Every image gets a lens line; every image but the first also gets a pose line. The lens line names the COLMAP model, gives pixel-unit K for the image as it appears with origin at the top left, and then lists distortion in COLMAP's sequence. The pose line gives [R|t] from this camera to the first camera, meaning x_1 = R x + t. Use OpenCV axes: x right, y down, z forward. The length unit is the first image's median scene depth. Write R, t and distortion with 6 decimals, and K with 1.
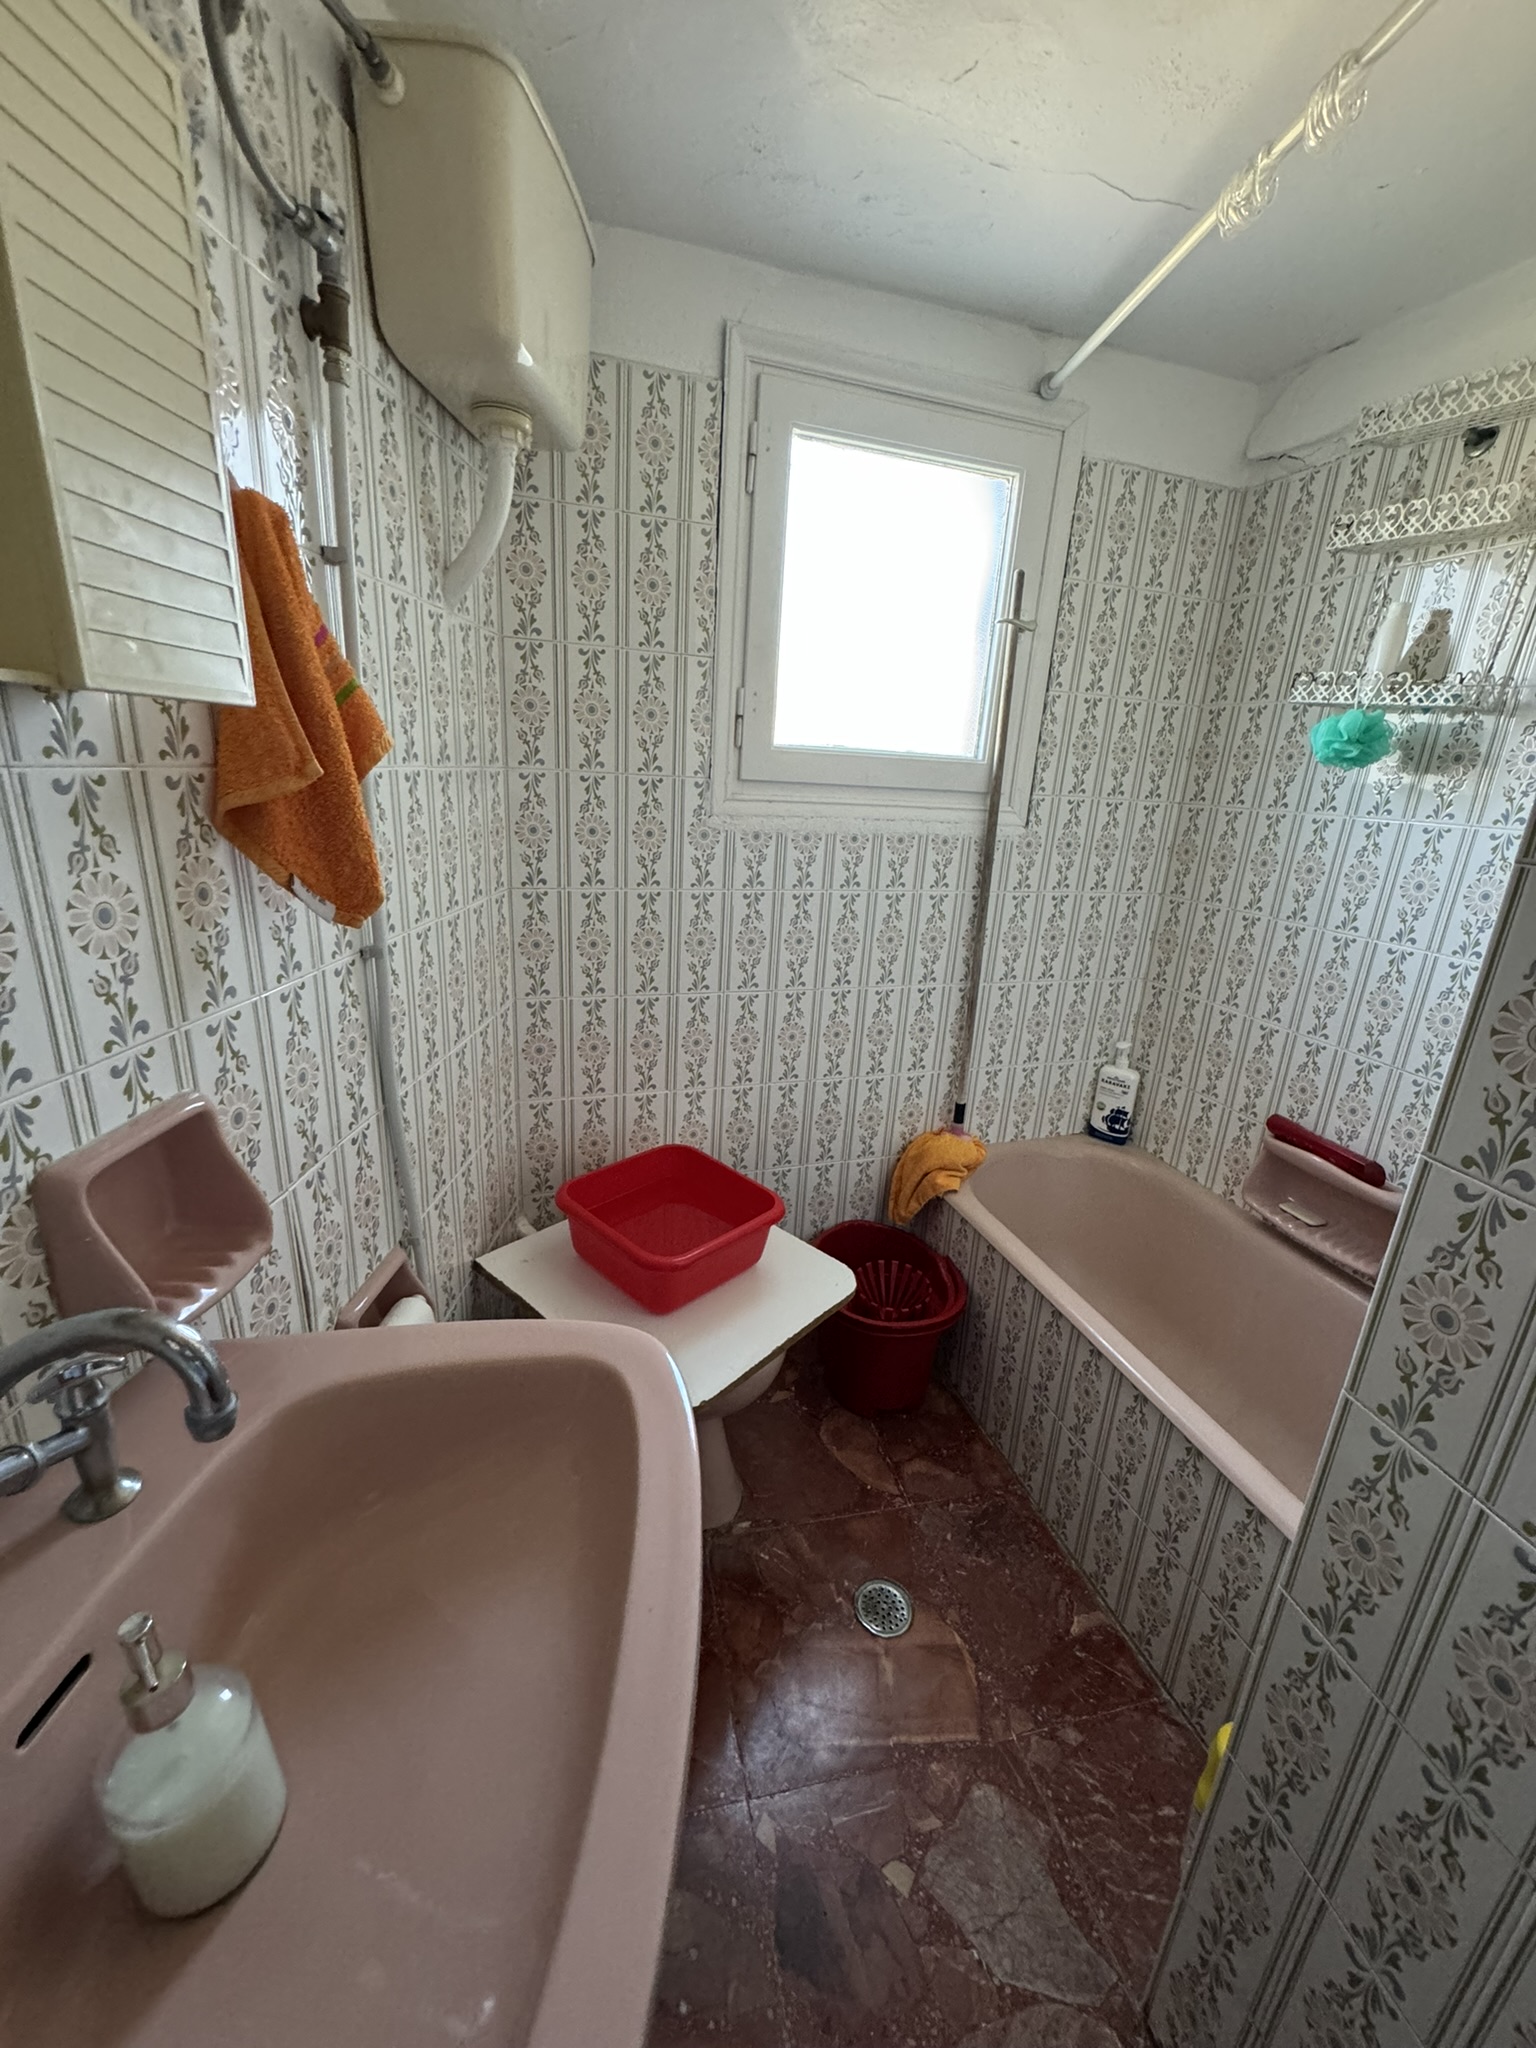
lens RADIAL K [[818.5, 0, 763.1], [0, 818.5, 1024.1], [0, 0, 1]] dist [-0.002673, -0.000031]
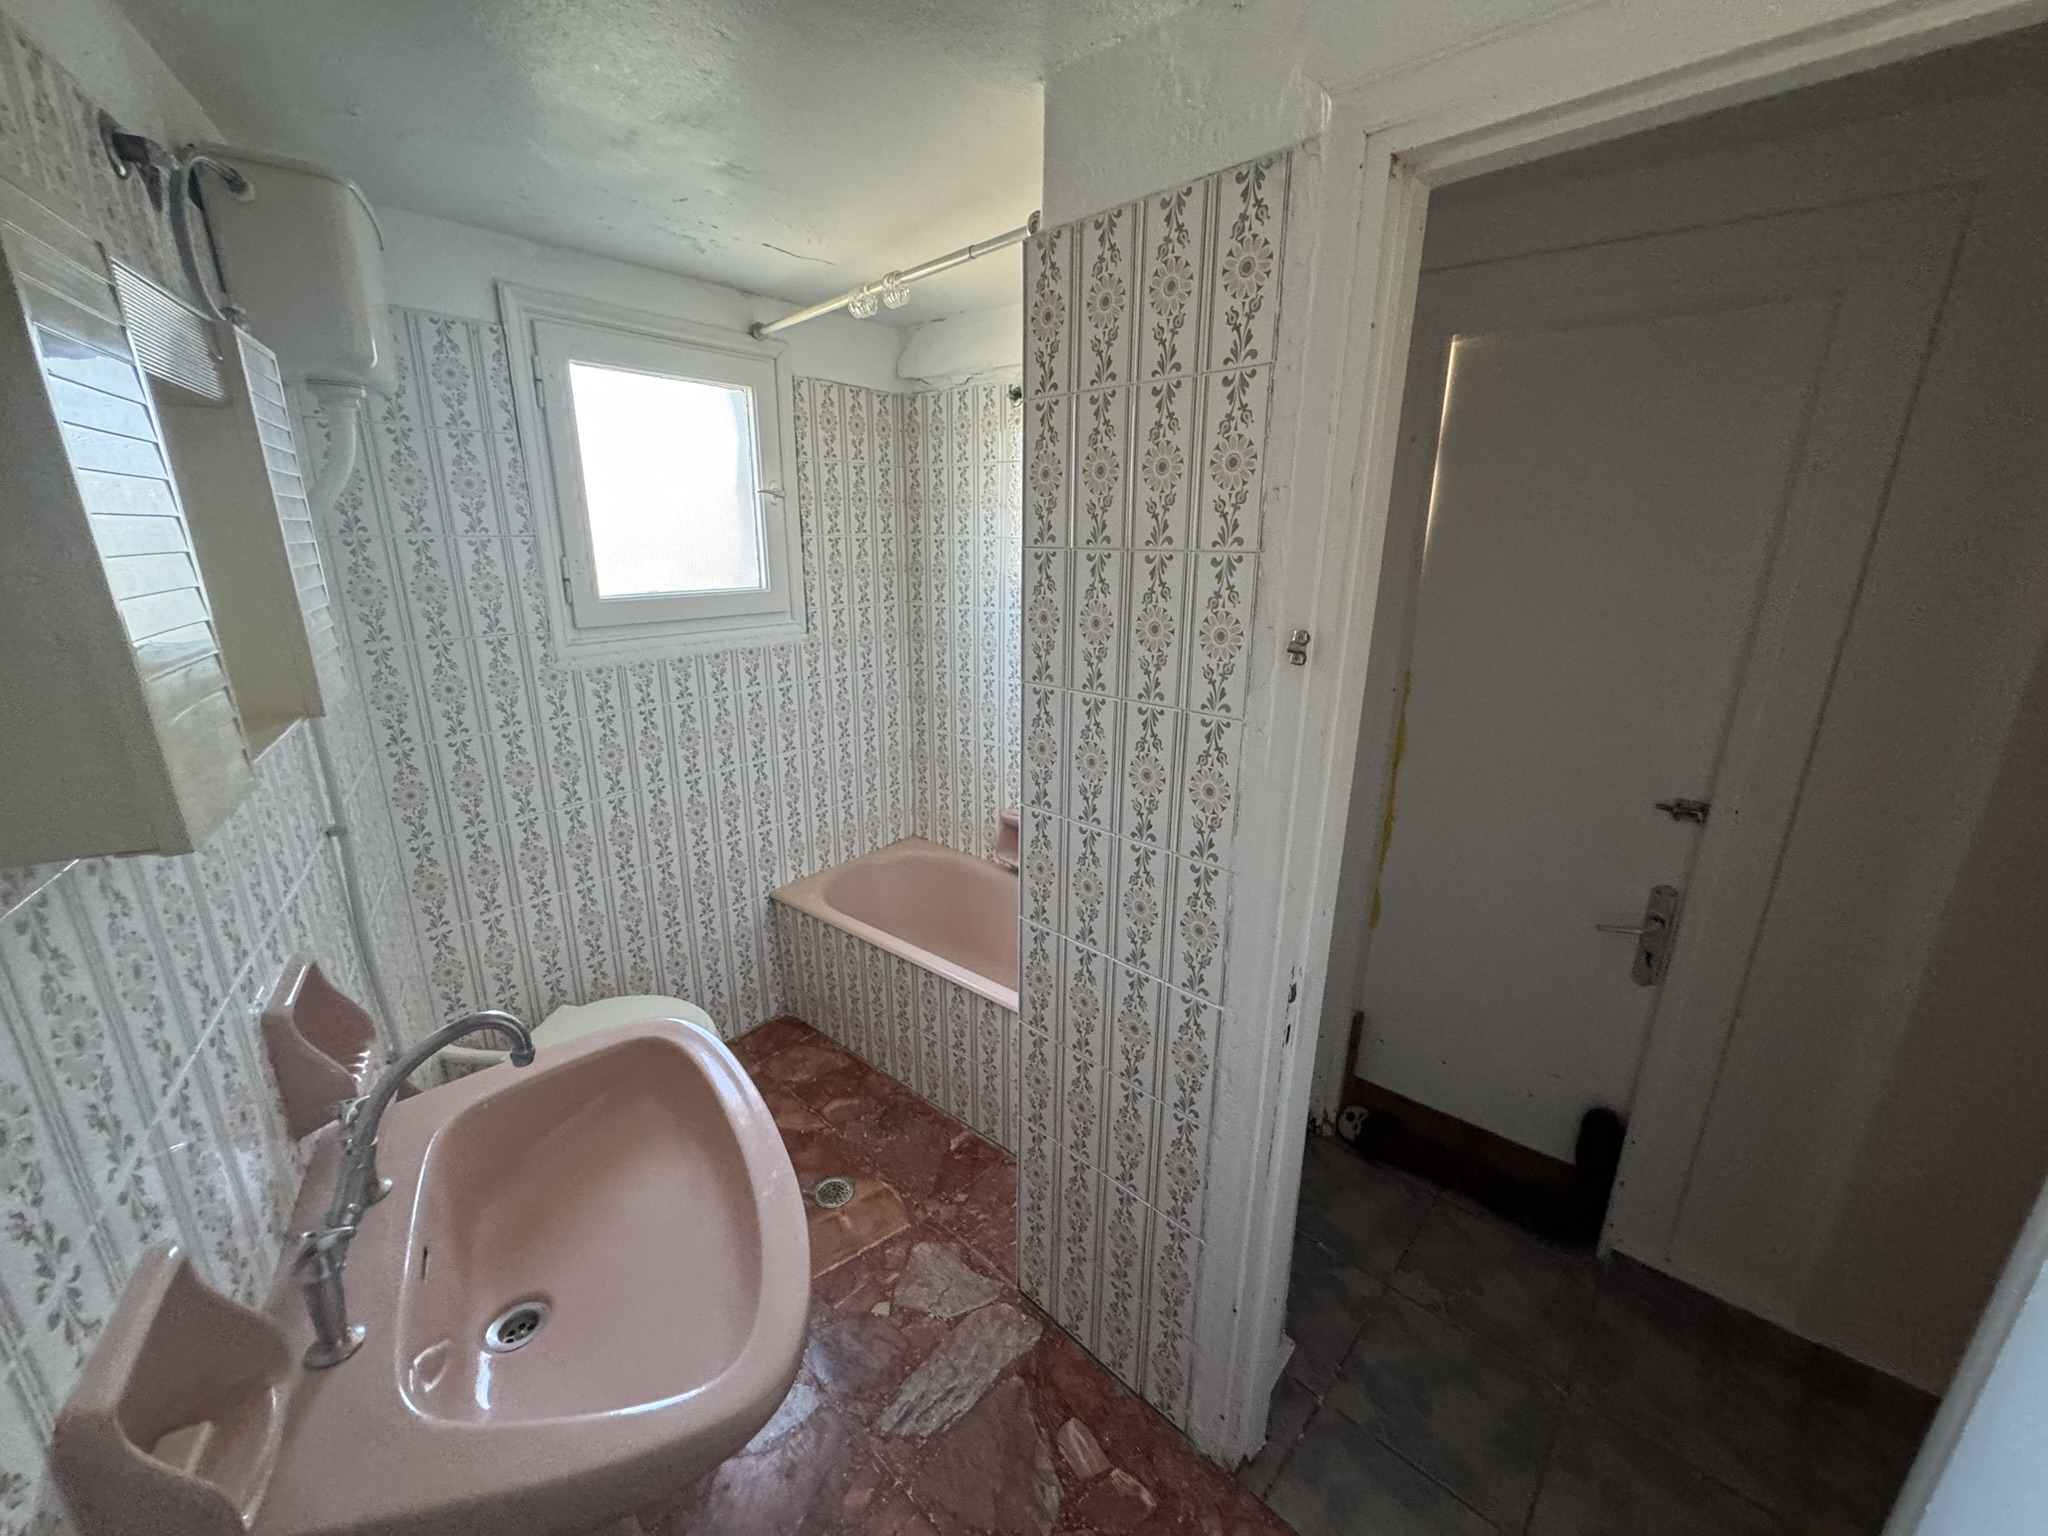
lens RADIAL K [[818.5, 0, 1022.8], [0, 818.5, 770.8], [0, 0, 1]] dist [-0.002673, -0.000031]
pose [[0.835762, -0.201449, 0.510803, -0.140388], [0.201356, 0.977904, 0.056210, -0.023880], [-0.510840, 0.055876, 0.857858, -0.392861]]
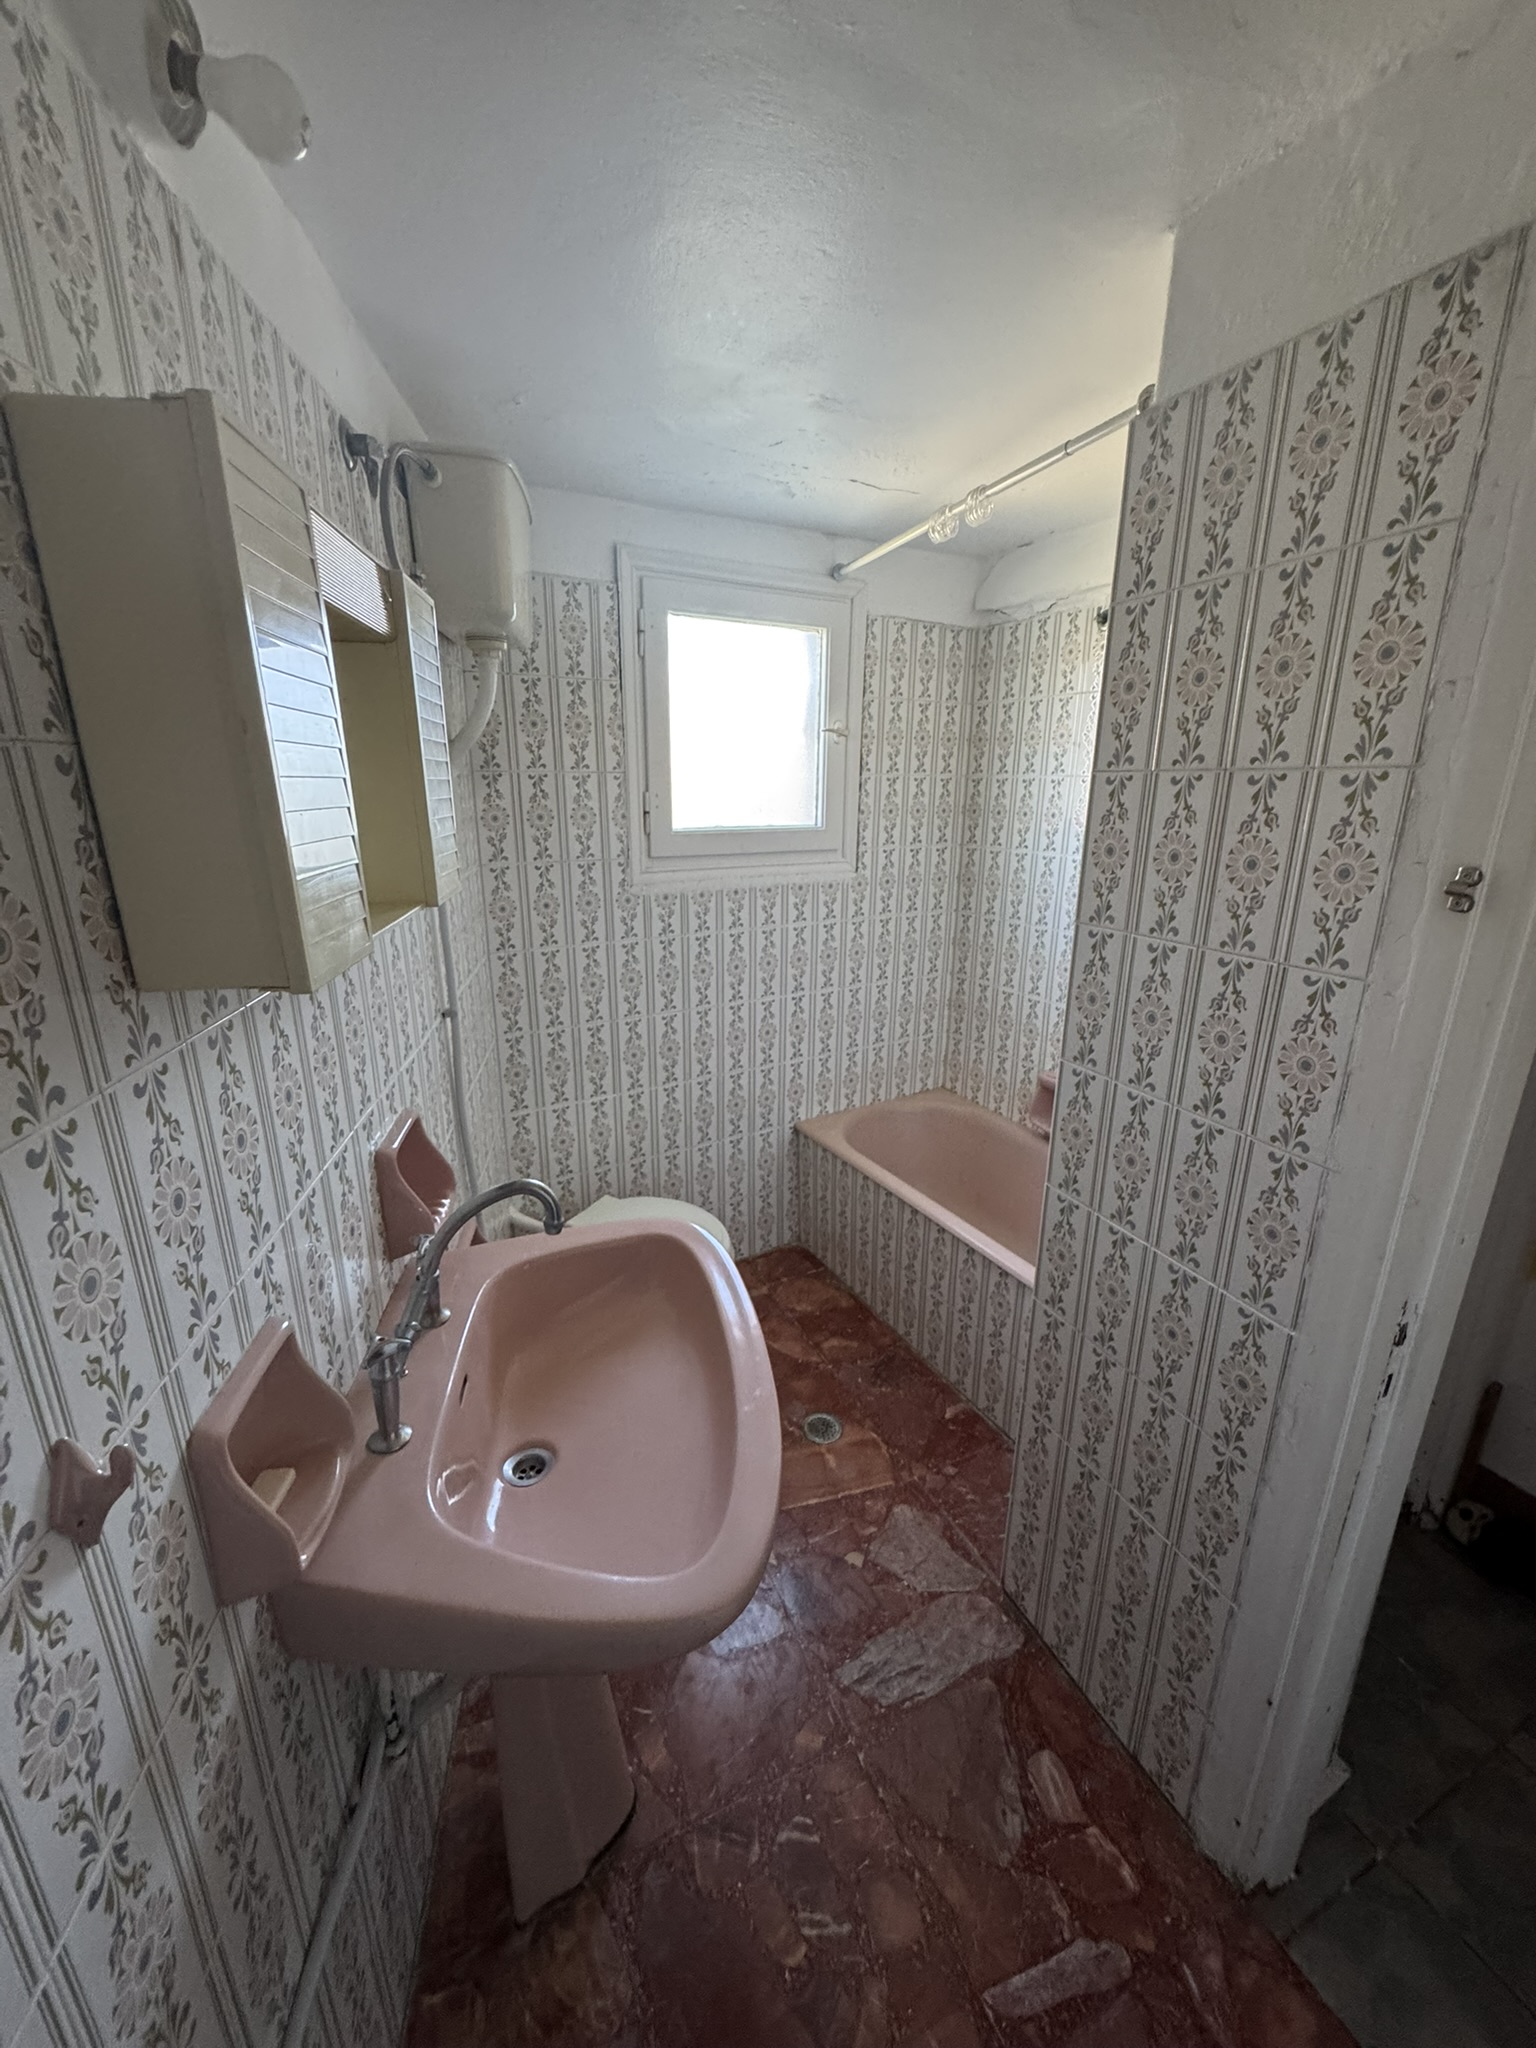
lens RADIAL K [[818.5, 0, 763.8], [0, 818.5, 1024.1], [0, 0, 1]] dist [-0.002673, -0.000031]
pose [[0.977970, -0.106374, 0.179611, -0.119105], [0.108480, 0.994097, -0.001916, -0.002322], [-0.178346, 0.021357, 0.983736, -0.363287]]
